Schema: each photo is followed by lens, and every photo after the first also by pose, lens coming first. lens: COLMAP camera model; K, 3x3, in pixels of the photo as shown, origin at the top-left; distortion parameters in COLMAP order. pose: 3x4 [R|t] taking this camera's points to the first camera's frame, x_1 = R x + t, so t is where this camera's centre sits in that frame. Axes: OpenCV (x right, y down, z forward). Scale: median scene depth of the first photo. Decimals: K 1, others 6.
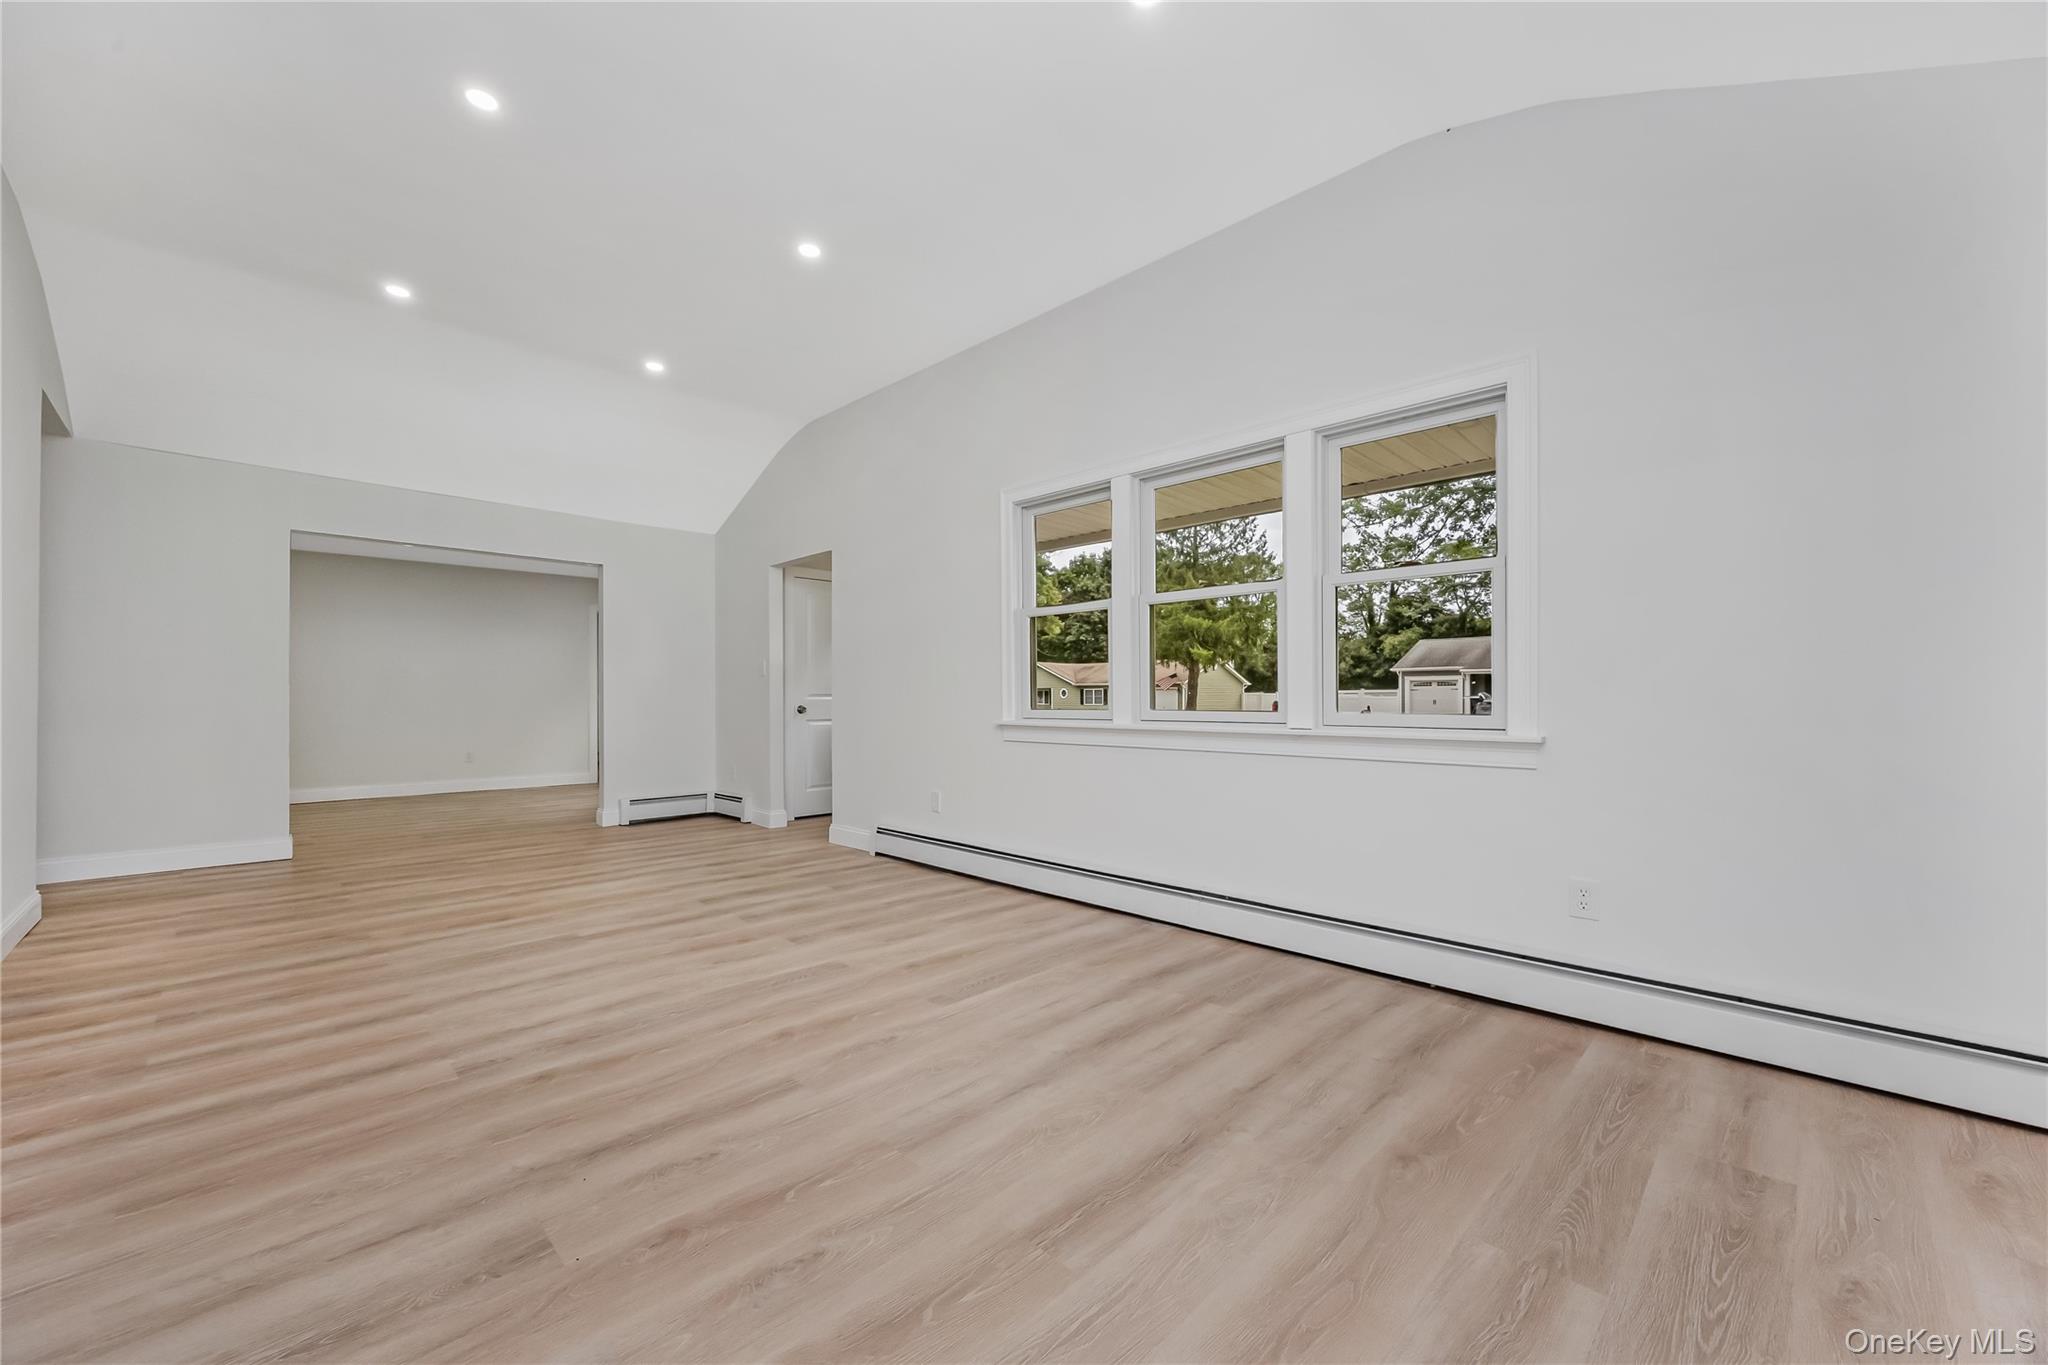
lens RADIAL K [[792.3, 0, 1031.7], [0, 792.3, 694.3], [0, 0, 1]] dist [-0.001157, -0.000412]
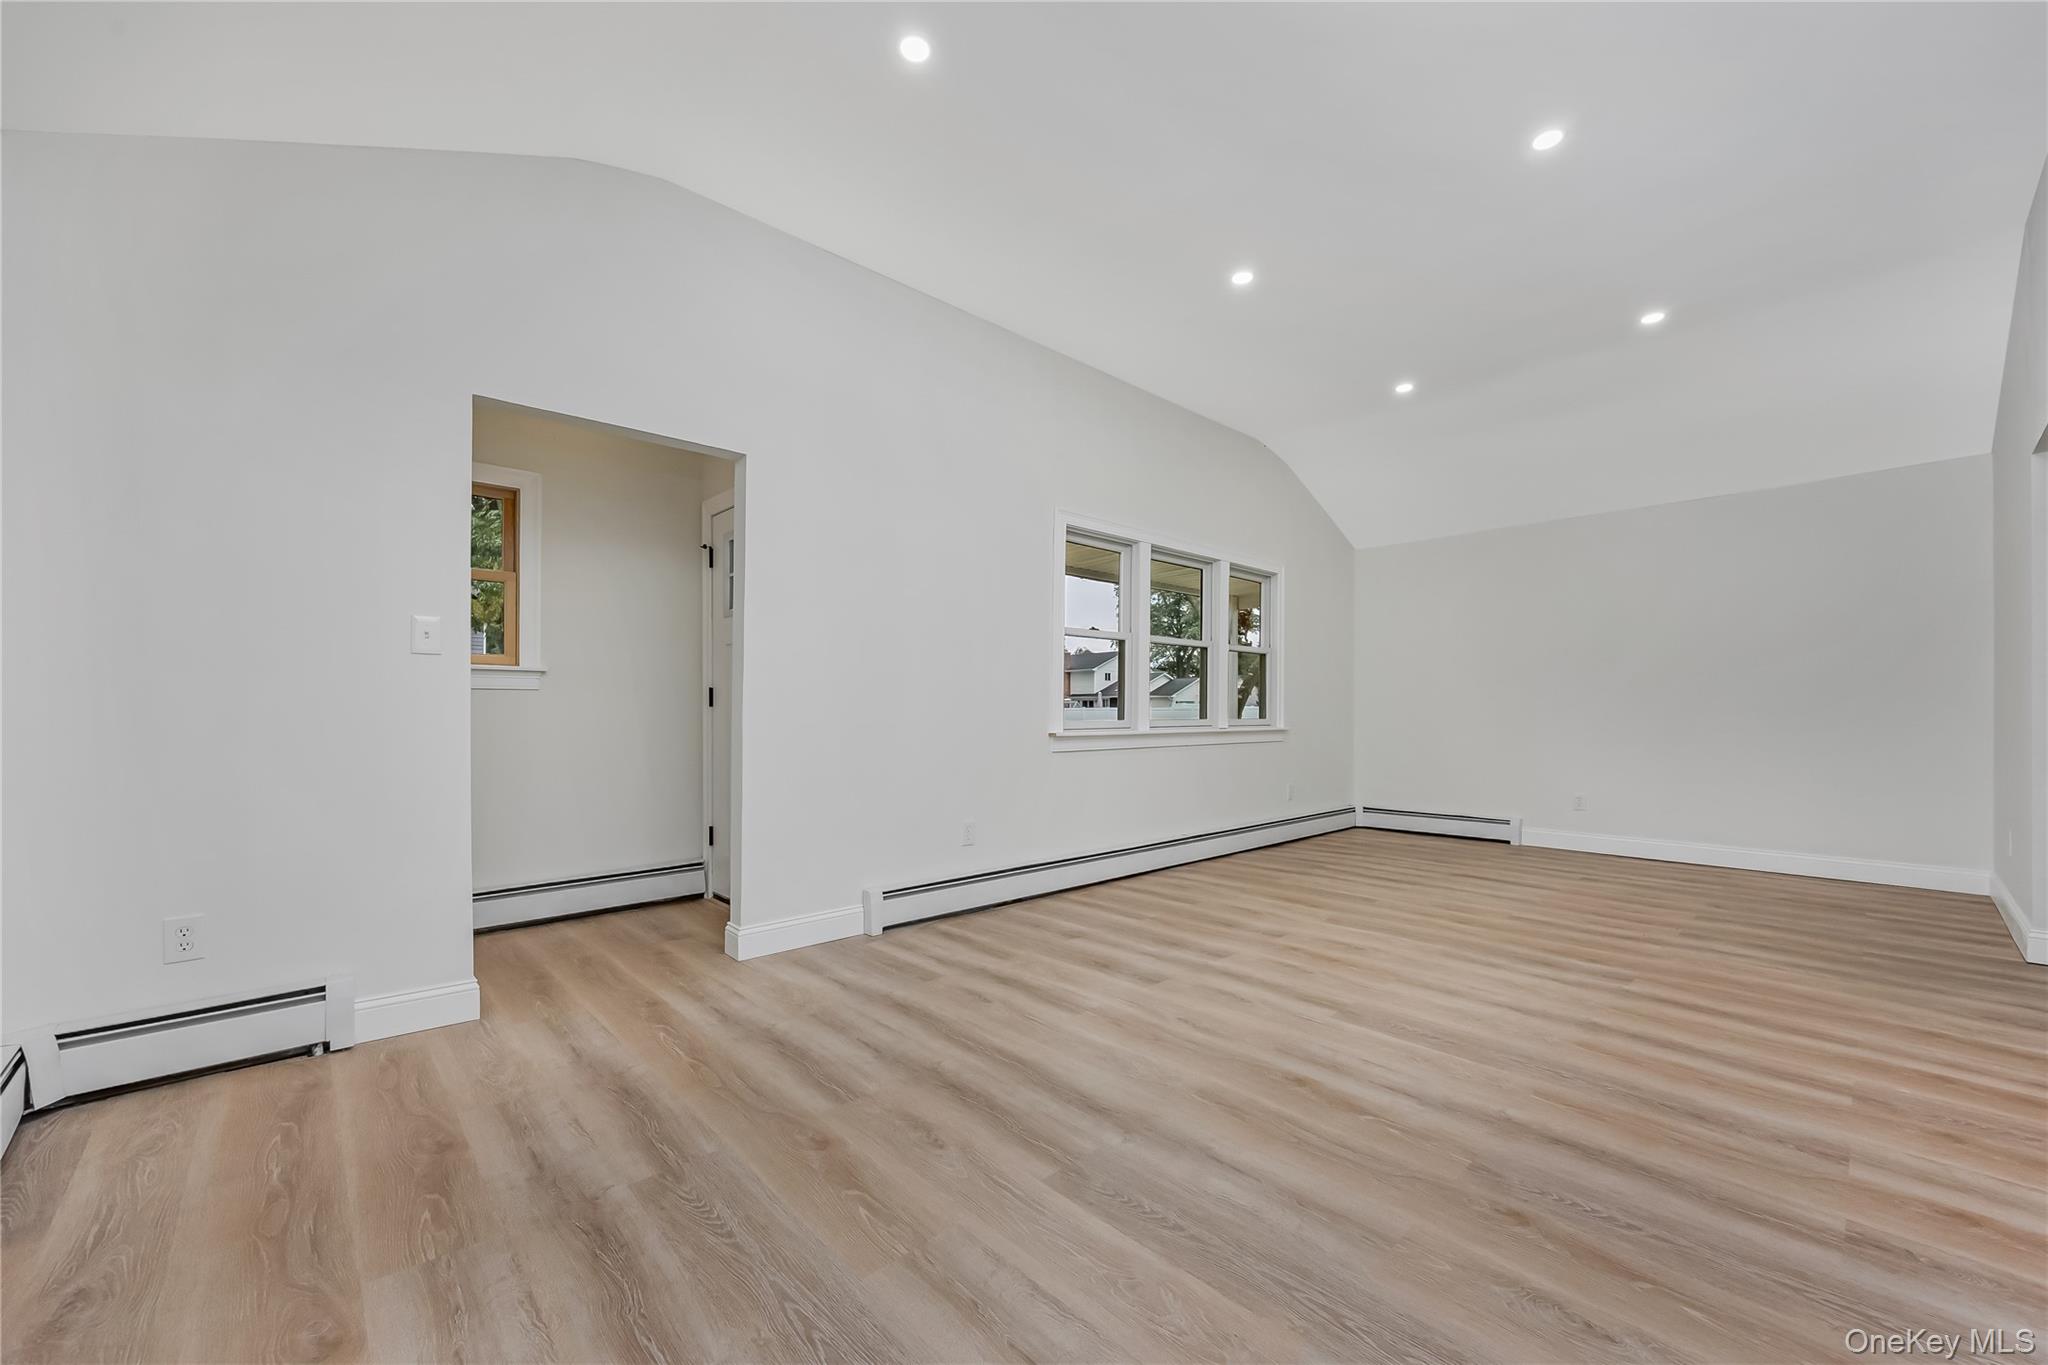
lens RADIAL K [[810.2, 0, 1032.2], [0, 810.2, 709.3], [0, 0, 1]] dist [-0.001081, 0.000352]
pose [[0.029650, 0.002659, 0.999557, -1.573911], [-0.009736, 0.999950, -0.002371, 0.008636], [-0.999513, -0.009661, 0.029675, 1.453743]]
